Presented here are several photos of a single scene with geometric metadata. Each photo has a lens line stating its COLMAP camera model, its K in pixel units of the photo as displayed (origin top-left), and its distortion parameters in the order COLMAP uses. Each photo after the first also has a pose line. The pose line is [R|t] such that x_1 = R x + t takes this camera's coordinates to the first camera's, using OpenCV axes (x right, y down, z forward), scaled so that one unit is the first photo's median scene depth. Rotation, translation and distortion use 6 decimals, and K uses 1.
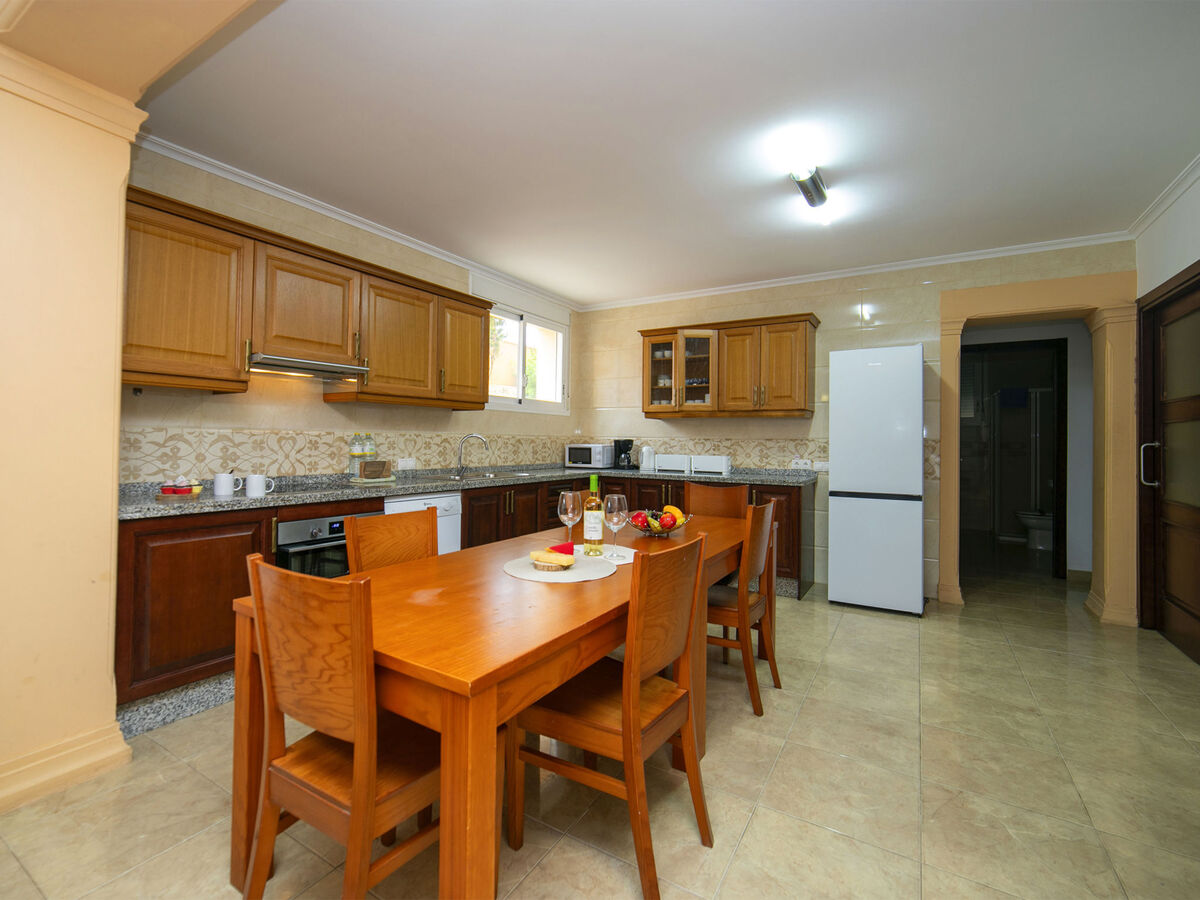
lens RADIAL K [[549.0, 0, 582.7], [0, 549.0, 433.7], [0, 0, 1]] dist [-0.010691, 0.002695]
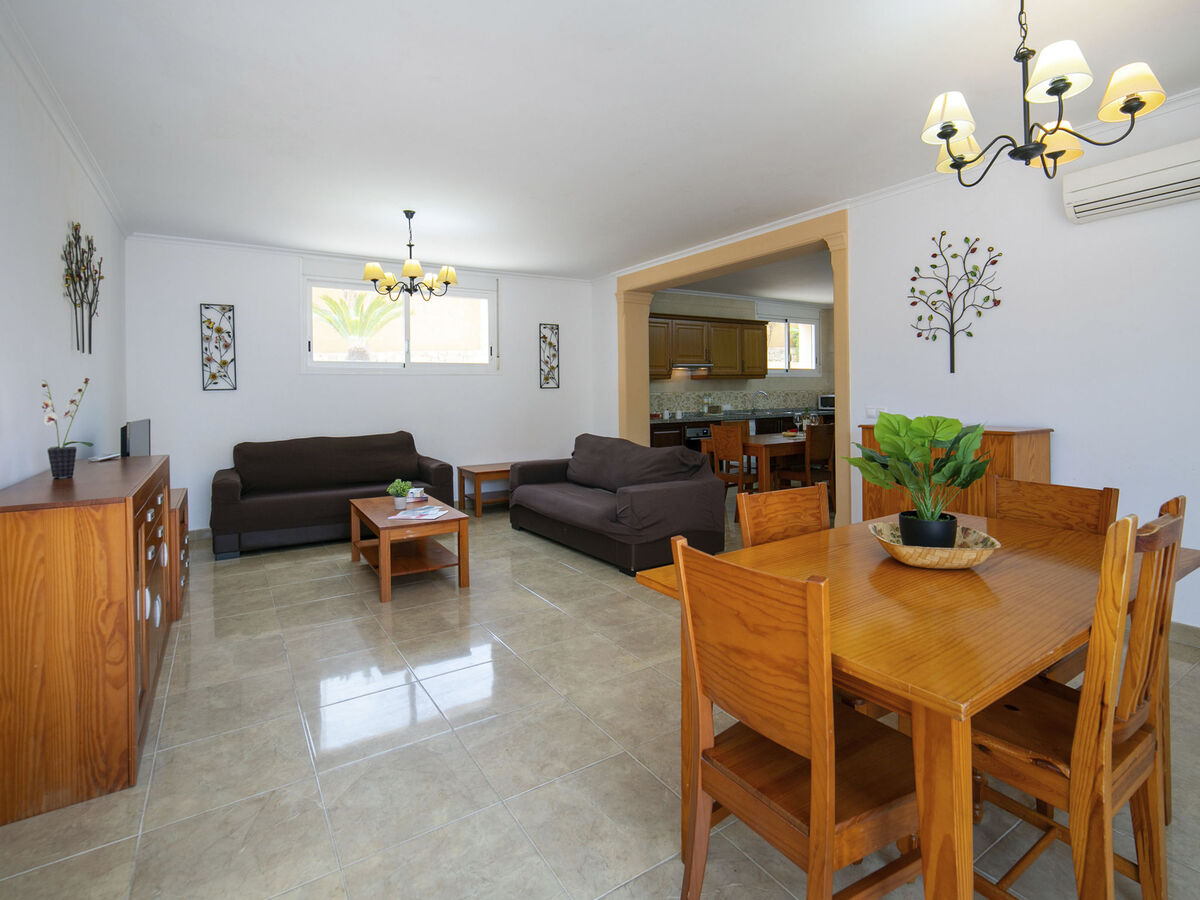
lens RADIAL K [[599.4, 0, 611.3], [0, 599.4, 394.3], [0, 0, 1]] dist [0.016731, -0.000065]
pose [[0.908694, -0.024033, -0.416770, 0.181962], [0.030831, 0.999479, 0.009587, -0.022987], [0.416323, -0.021561, 0.908961, -1.008639]]
